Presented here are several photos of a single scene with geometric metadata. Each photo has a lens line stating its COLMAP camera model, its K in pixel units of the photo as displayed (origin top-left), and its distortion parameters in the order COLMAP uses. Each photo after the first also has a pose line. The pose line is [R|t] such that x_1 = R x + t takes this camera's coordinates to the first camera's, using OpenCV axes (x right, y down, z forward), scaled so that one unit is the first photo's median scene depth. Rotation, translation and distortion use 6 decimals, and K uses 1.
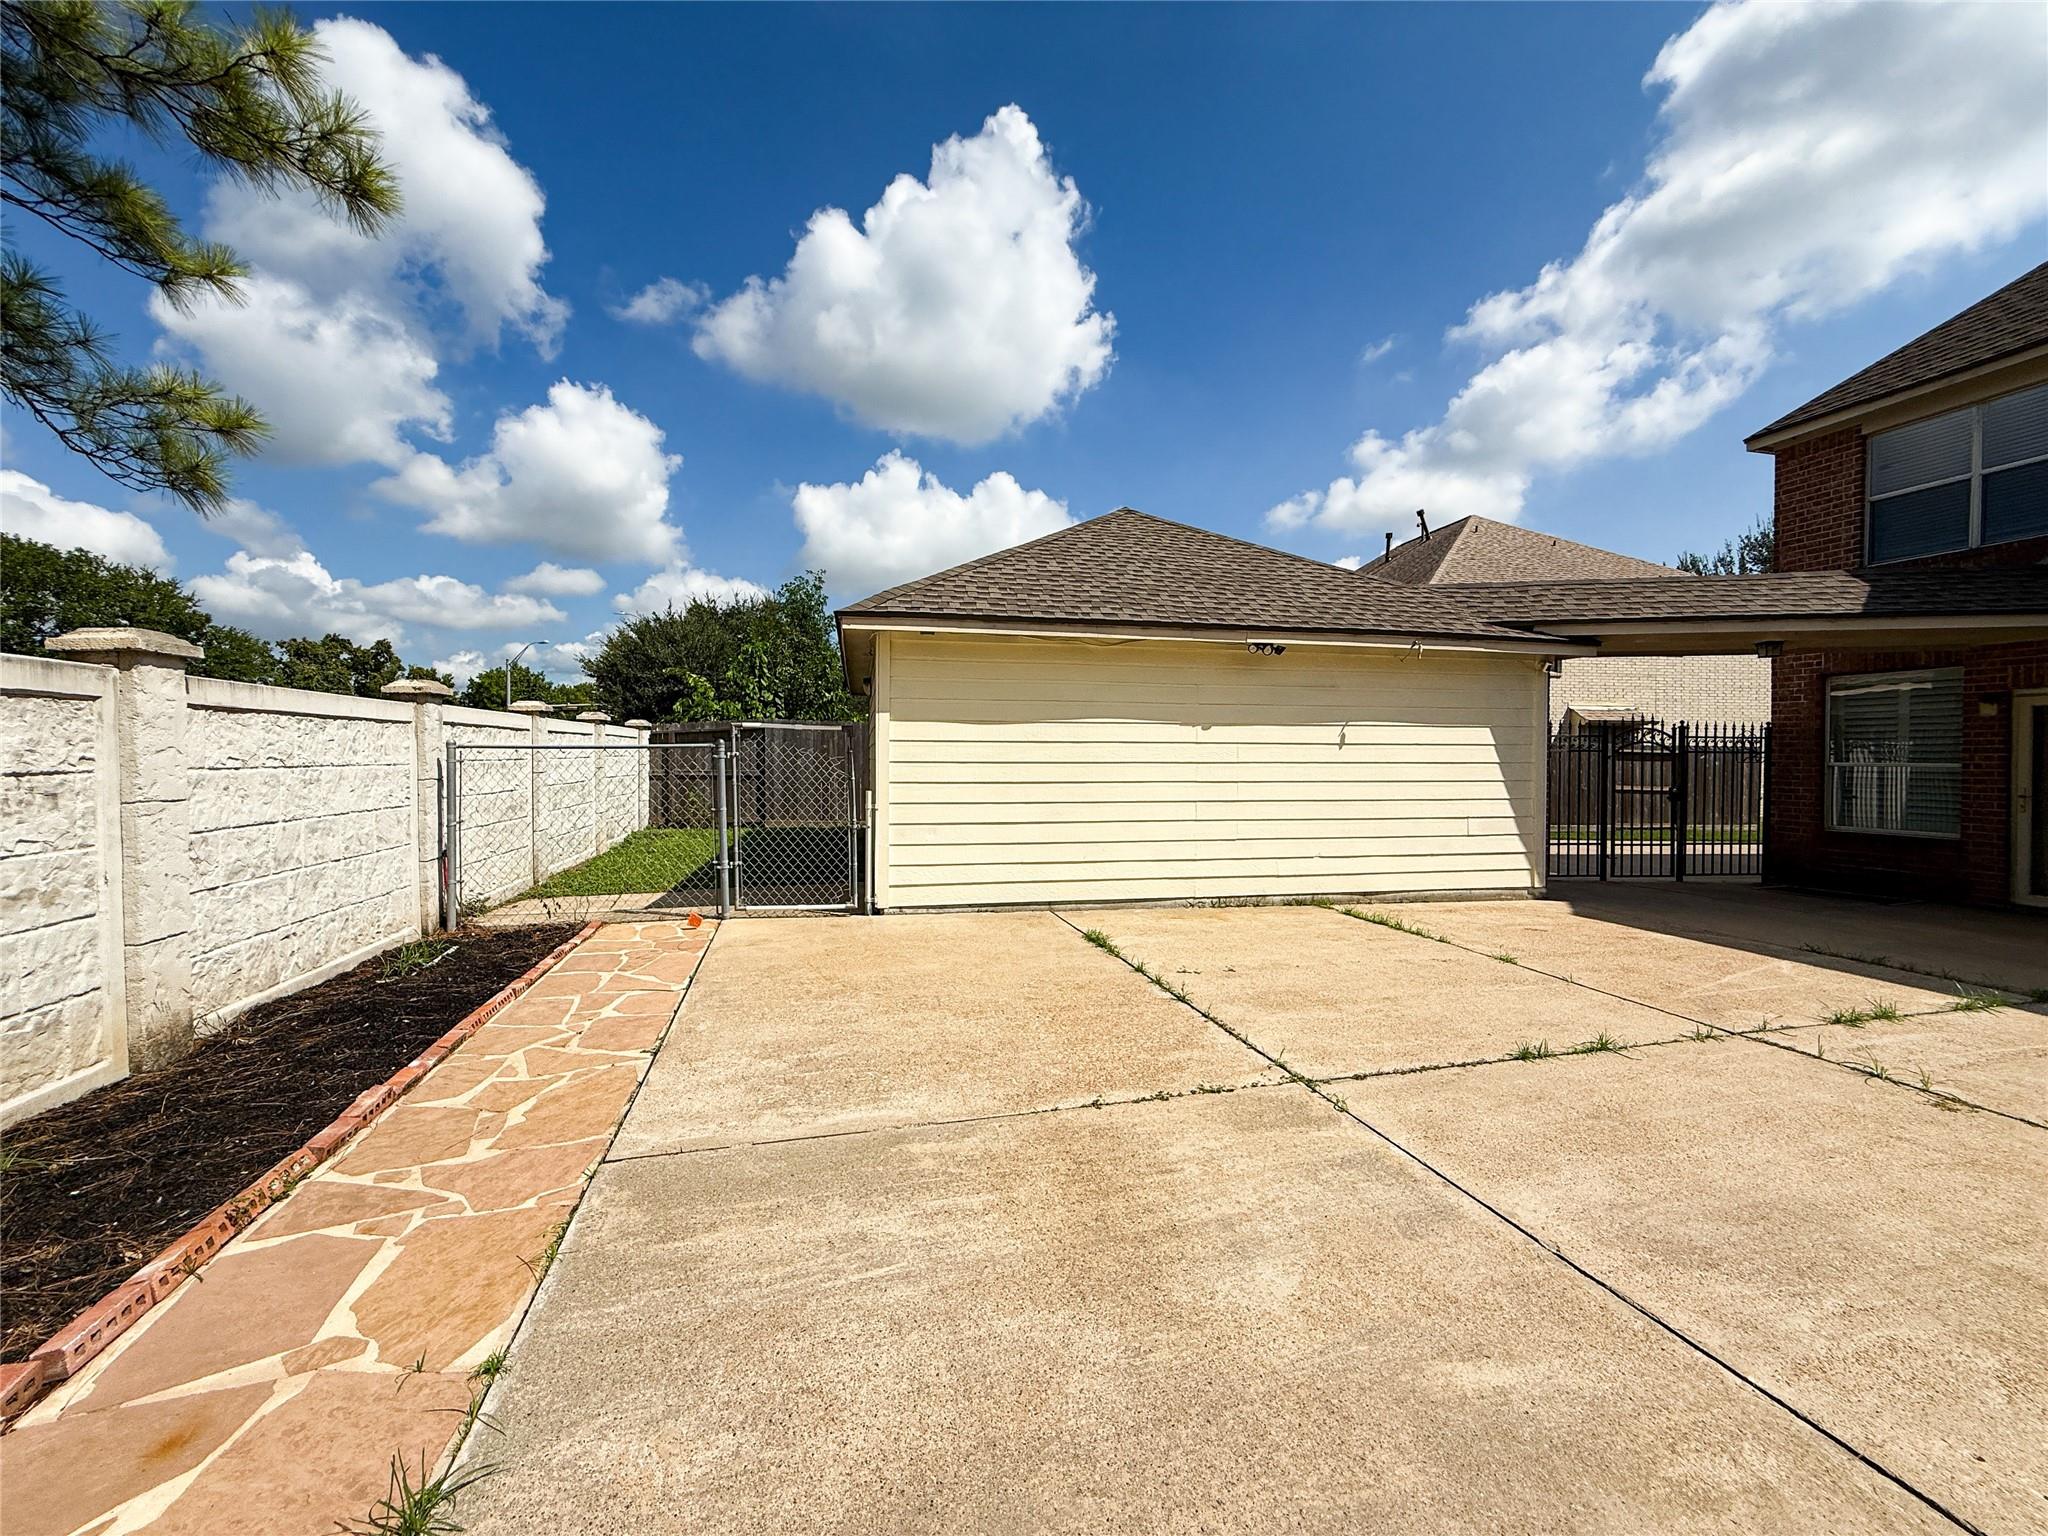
lens RADIAL K [[818.8, 0, 1011.2], [0, 818.8, 763.9], [0, 0, 1]] dist [0.002869, -0.000507]
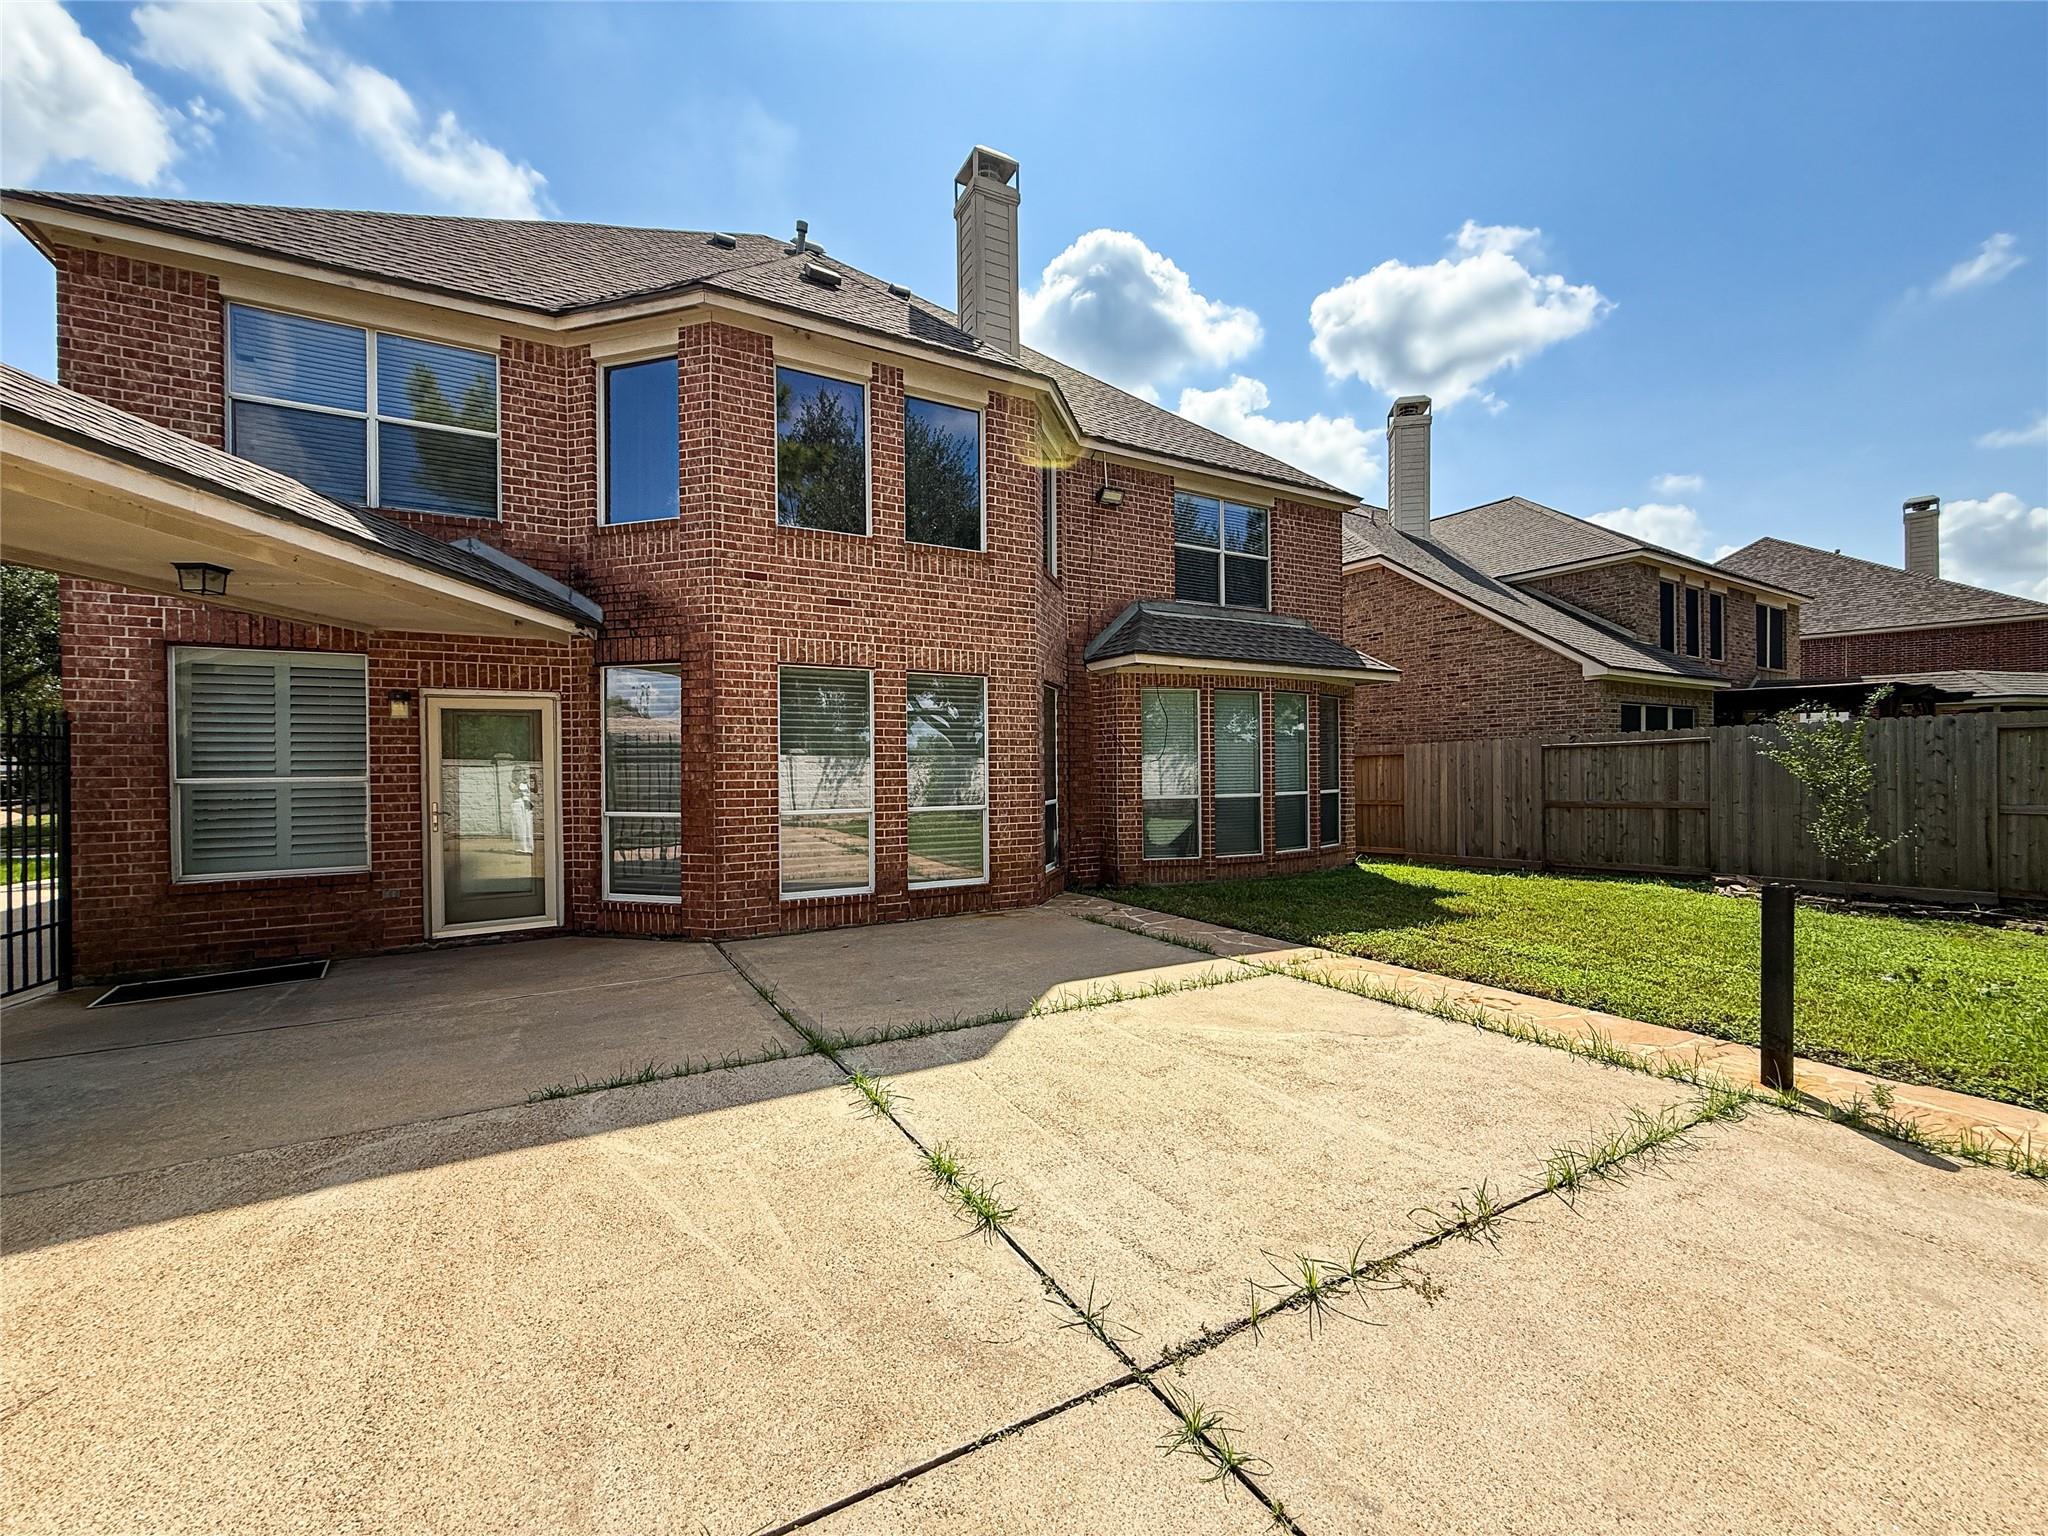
lens RADIAL K [[818.8, 0, 1023.0], [0, 818.8, 765.8], [0, 0, 1]] dist [0.002869, -0.000507]
pose [[-0.249275, -0.004852, 0.968421, 0.237671], [0.021688, 0.999709, 0.010591, -0.005483], [-0.968190, 0.023643, -0.249097, 0.594041]]
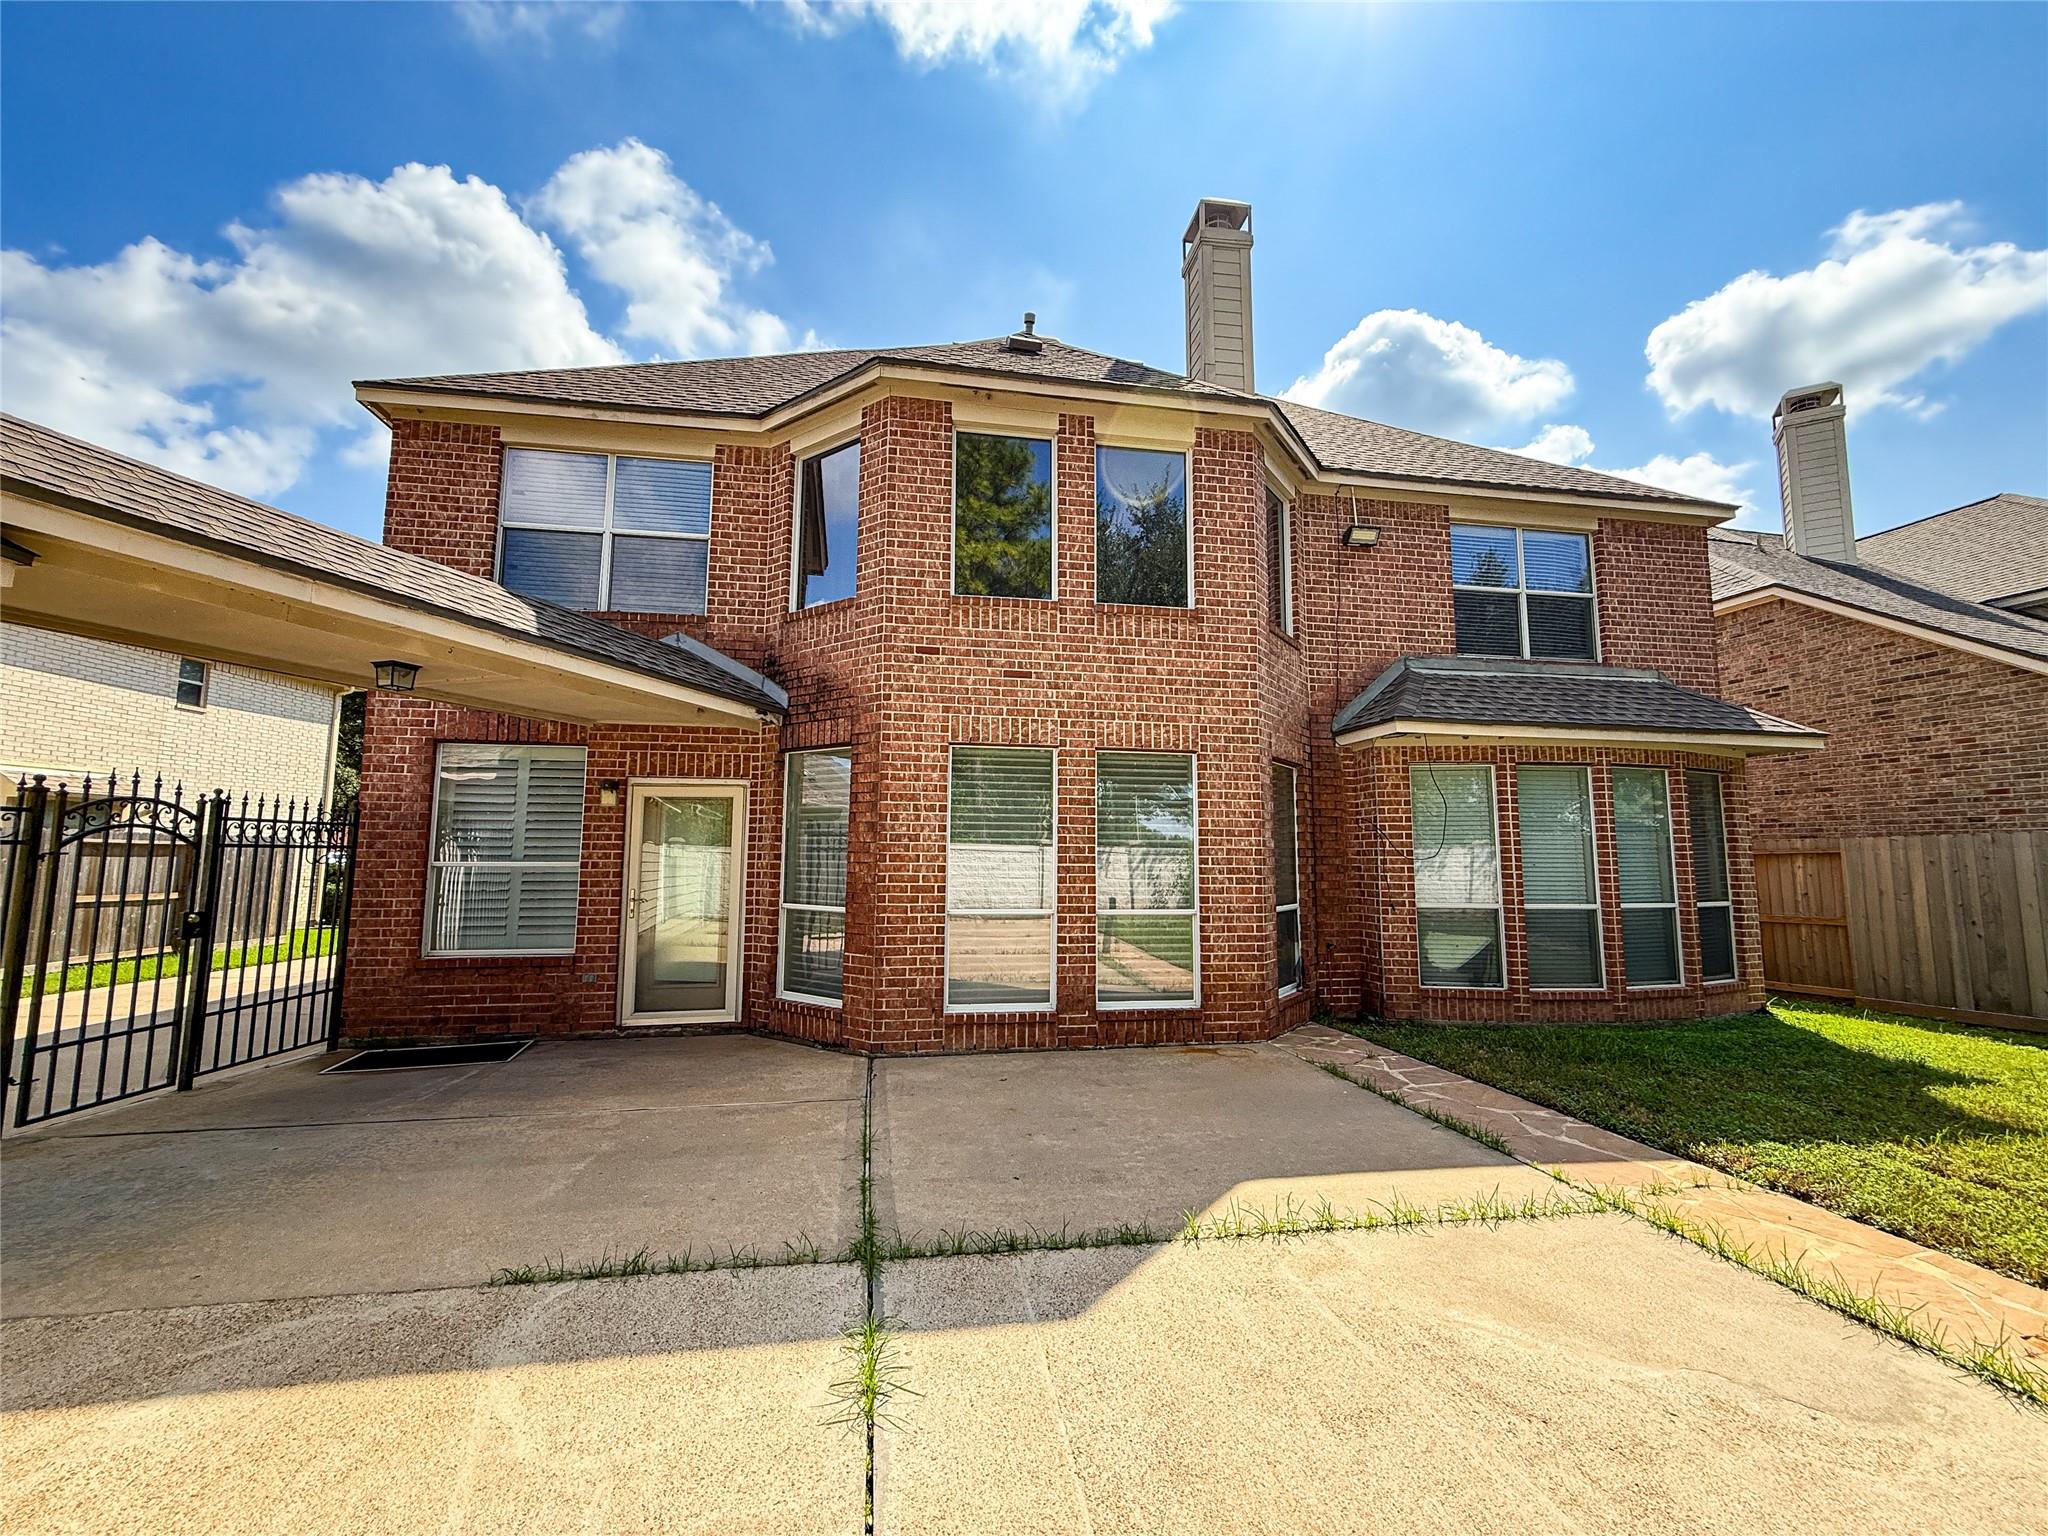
lens RADIAL K [[818.8, 0, 1021.8], [0, 818.8, 765.4], [0, 0, 1]] dist [0.002869, -0.000507]
pose [[0.090823, 0.102623, 0.990565, 0.375410], [0.009281, 0.994546, -0.103887, -0.007629], [-0.995824, 0.018628, 0.089375, 0.487706]]
